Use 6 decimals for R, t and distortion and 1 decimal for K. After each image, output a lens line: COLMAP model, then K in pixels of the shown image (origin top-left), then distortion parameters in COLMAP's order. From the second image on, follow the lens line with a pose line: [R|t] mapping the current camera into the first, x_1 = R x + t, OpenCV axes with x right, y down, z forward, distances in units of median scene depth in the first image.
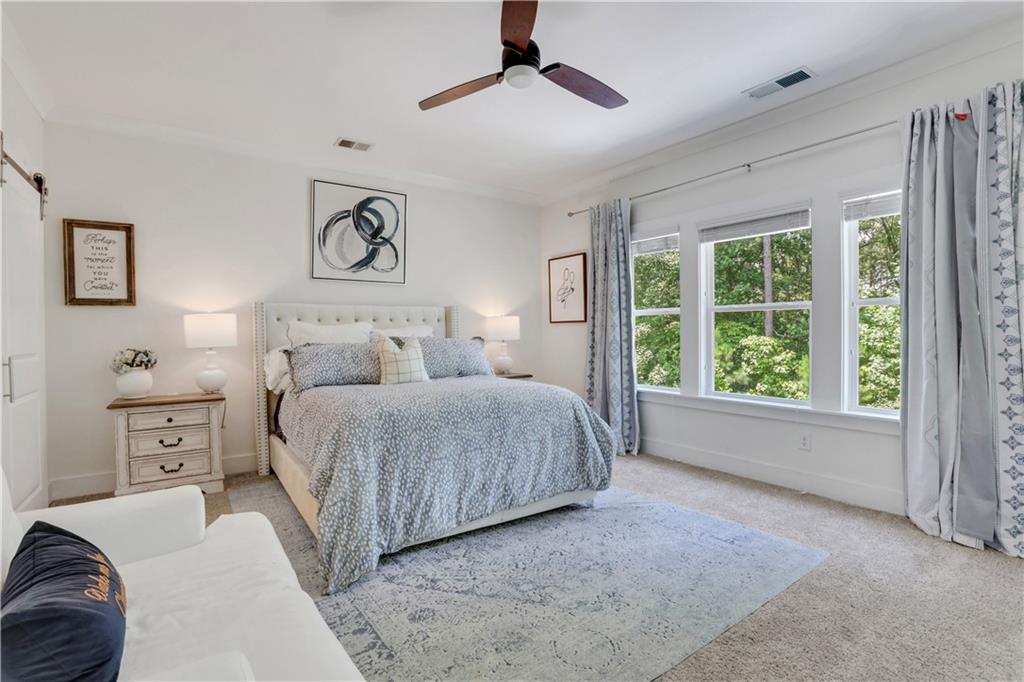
lens RADIAL K [[480.8, 0, 512.4], [0, 480.8, 340.1], [0, 0, 1]] dist [-0.056043, 0.011493]
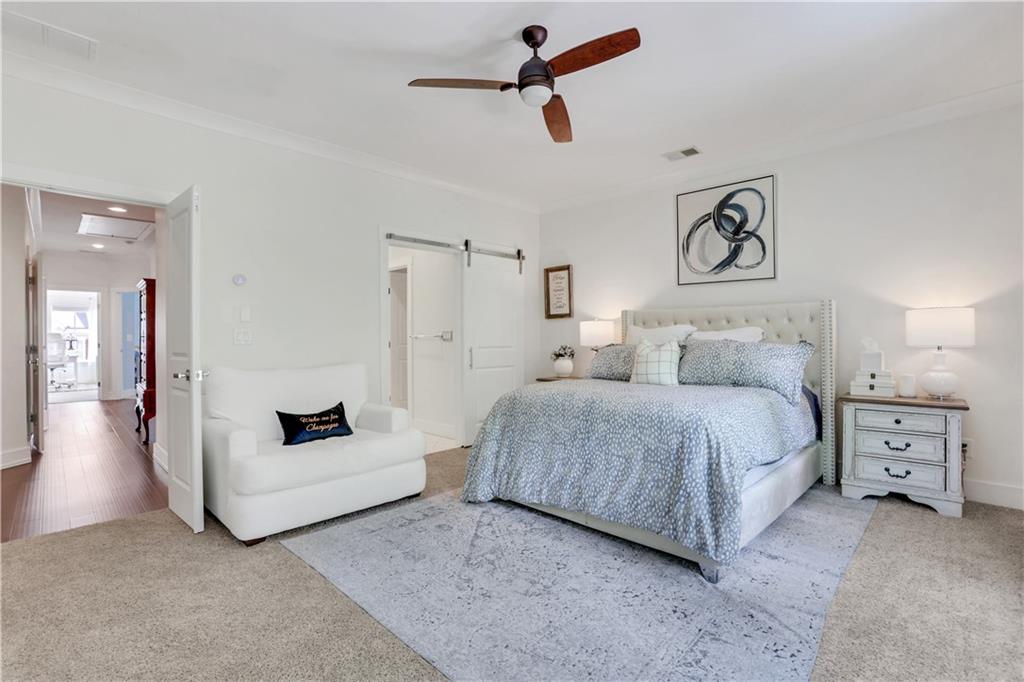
lens RADIAL K [[480.8, 0, 509.1], [0, 480.8, 337.5], [0, 0, 1]] dist [-0.056043, 0.011493]
pose [[0.176608, 0.007846, -0.984250, 0.663855], [-0.009710, 0.999933, 0.006229, -0.013361], [0.984233, 0.008457, 0.176672, 0.469670]]
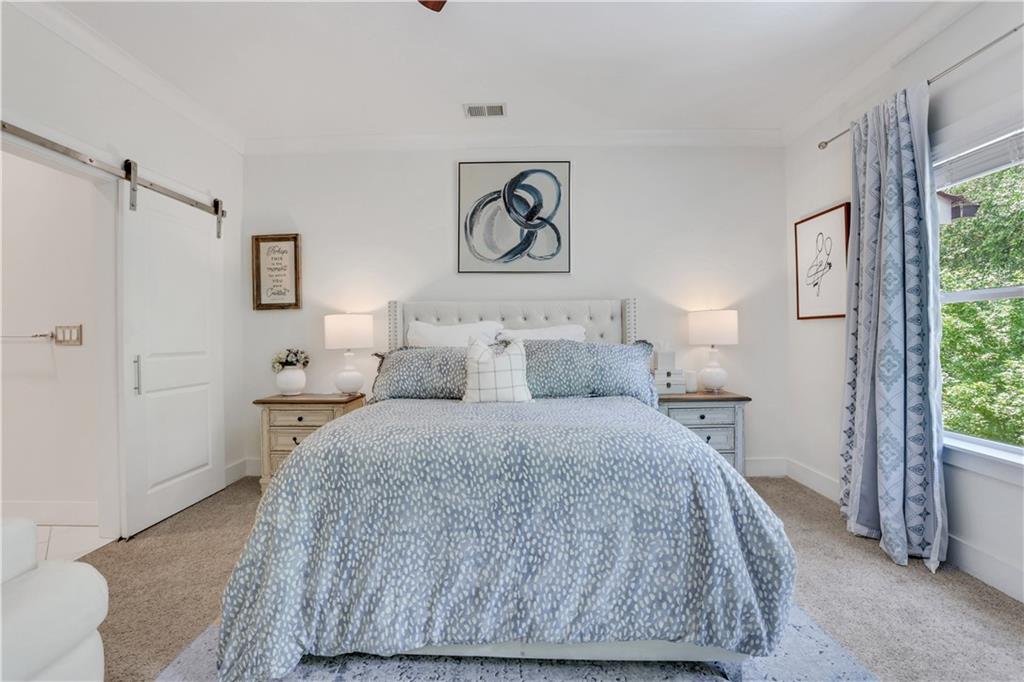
lens RADIAL K [[480.8, 0, 508.5], [0, 480.8, 339.5], [0, 0, 1]] dist [-0.056043, 0.011493]
pose [[0.798036, 0.008293, -0.602553, 0.220843], [-0.008777, 0.999959, 0.002138, -0.008562], [0.602546, 0.003582, 0.798076, 0.374711]]
